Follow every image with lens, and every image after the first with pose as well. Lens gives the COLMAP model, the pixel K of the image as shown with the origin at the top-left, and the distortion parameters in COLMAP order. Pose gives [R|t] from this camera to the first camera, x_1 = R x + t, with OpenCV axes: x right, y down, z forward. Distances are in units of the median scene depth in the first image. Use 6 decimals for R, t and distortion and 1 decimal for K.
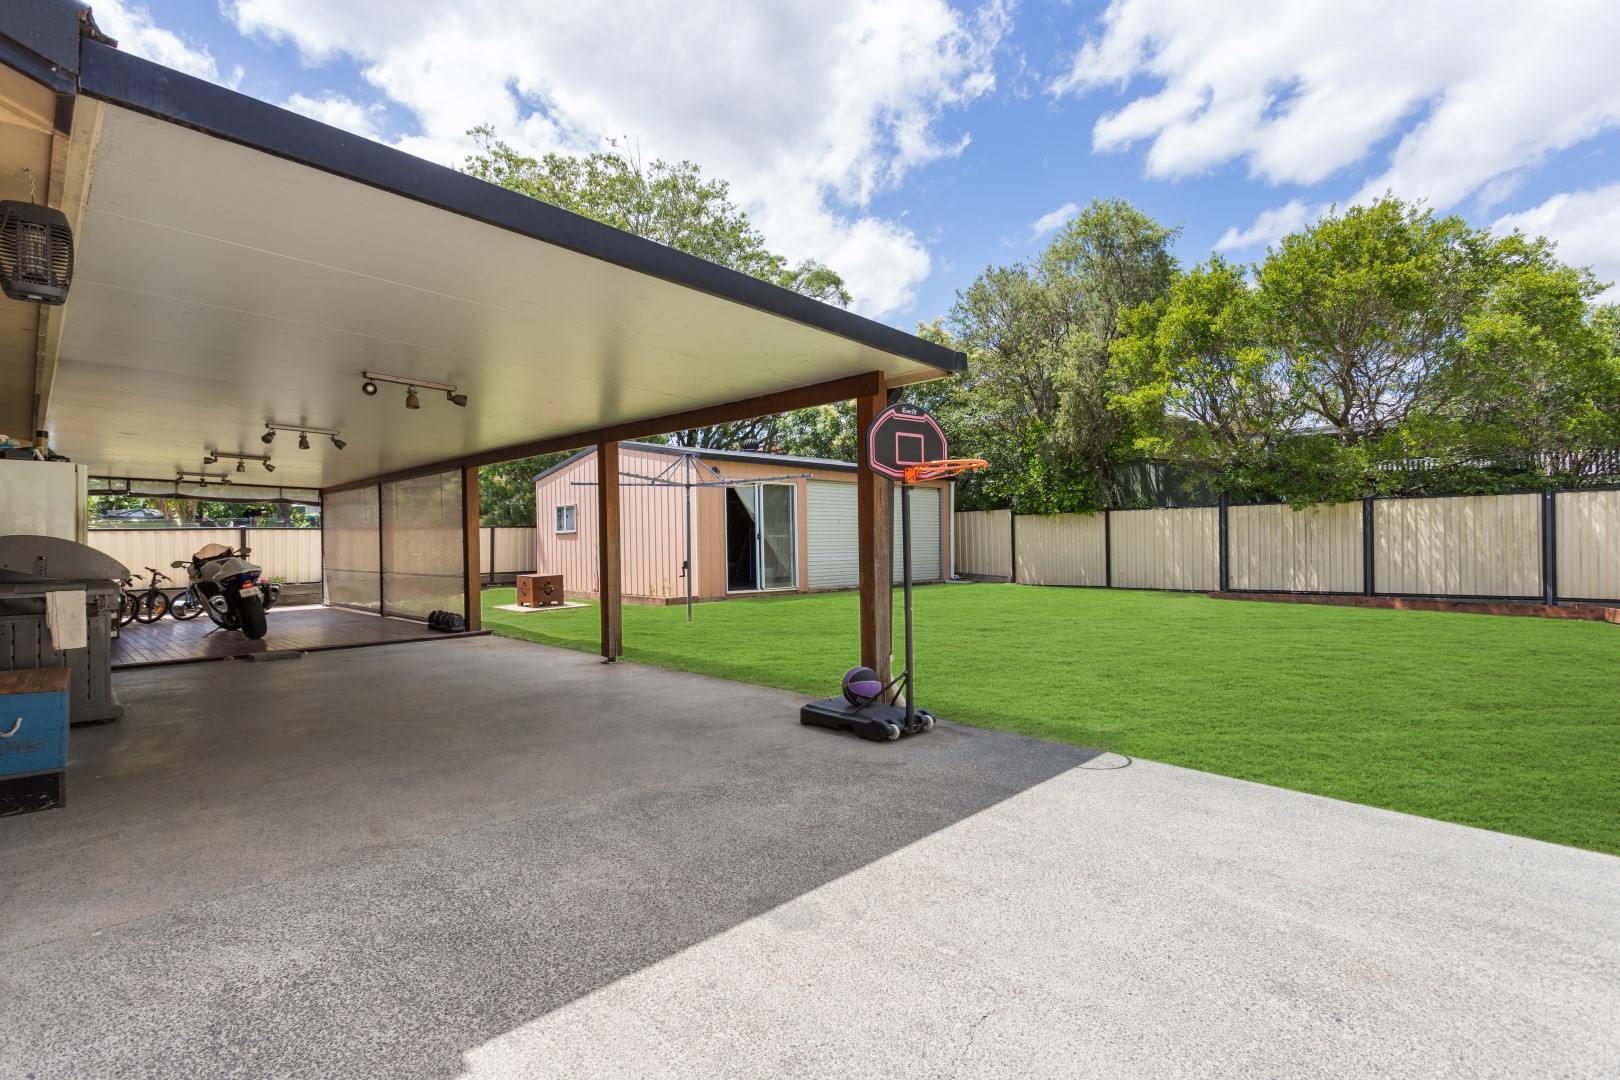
lens RADIAL K [[771.1, 0, 810.0], [0, 771.1, 540.0], [0, 0, 1]] dist [0.000911, -0.000392]
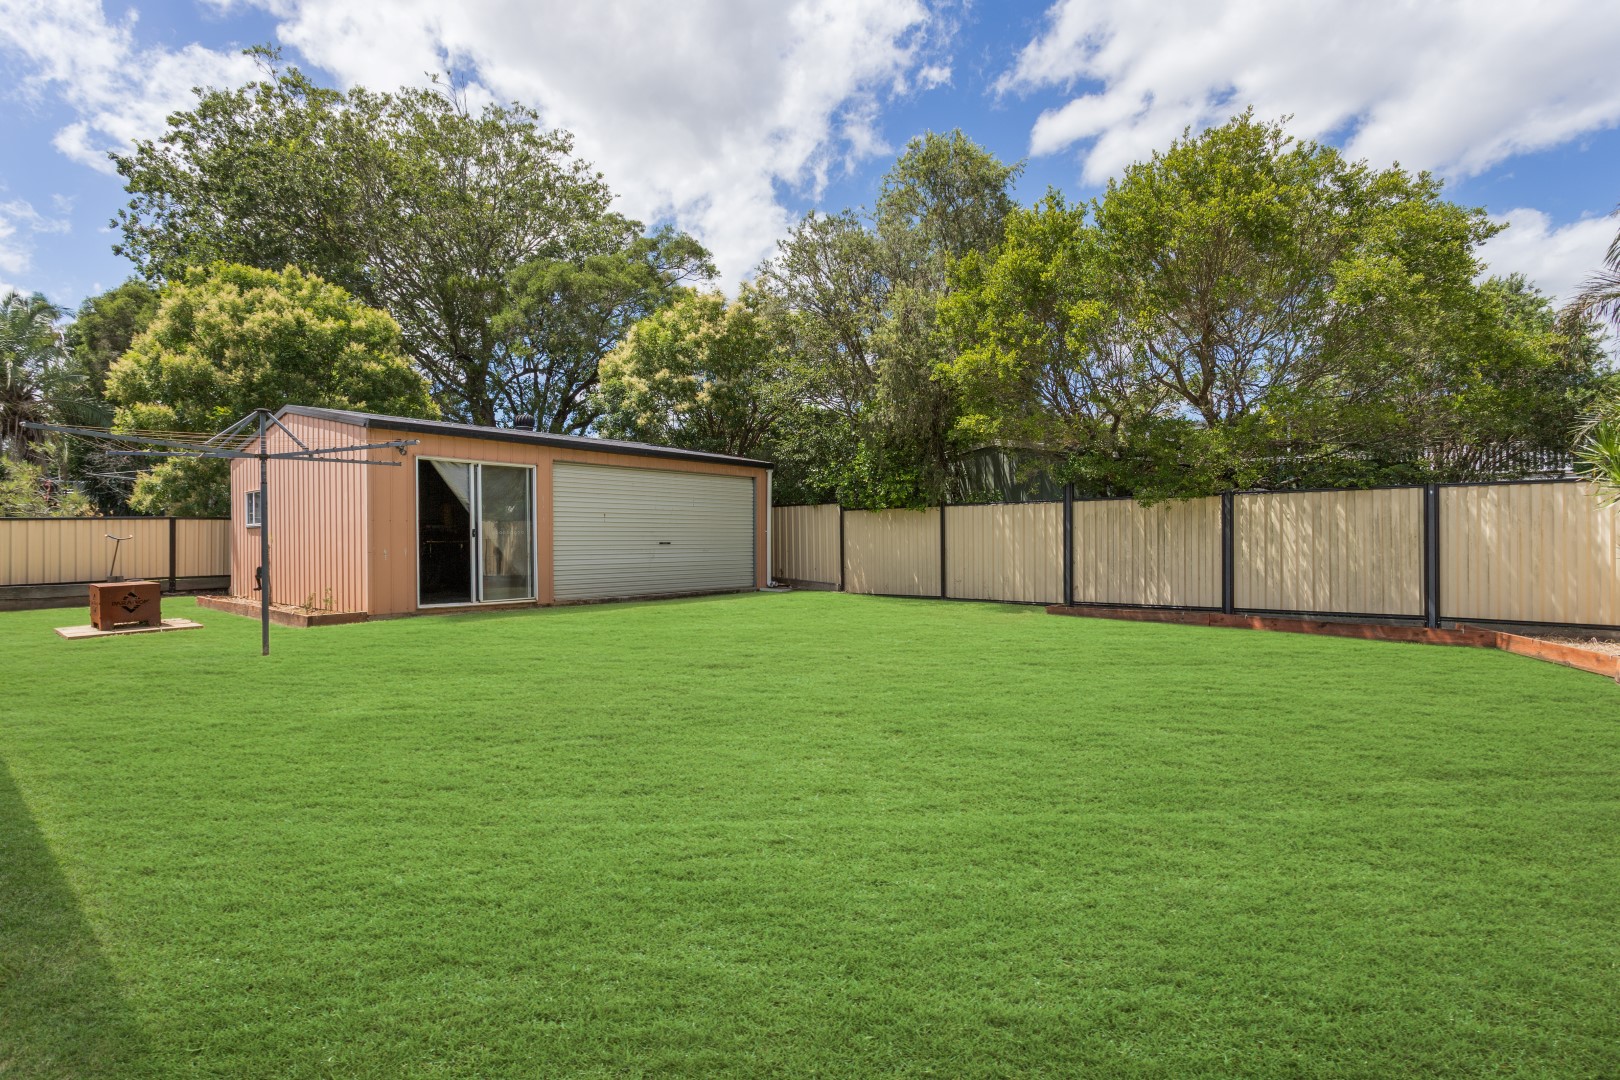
lens RADIAL K [[774.2, 0, 806.8], [0, 774.2, 536.9], [0, 0, 1]] dist [-0.003415, 0.000186]
pose [[0.996454, 0.008618, 0.083702, 0.206673], [-0.008427, 0.999961, -0.002625, -0.001246], [-0.083721, 0.001910, 0.996487, 0.215765]]
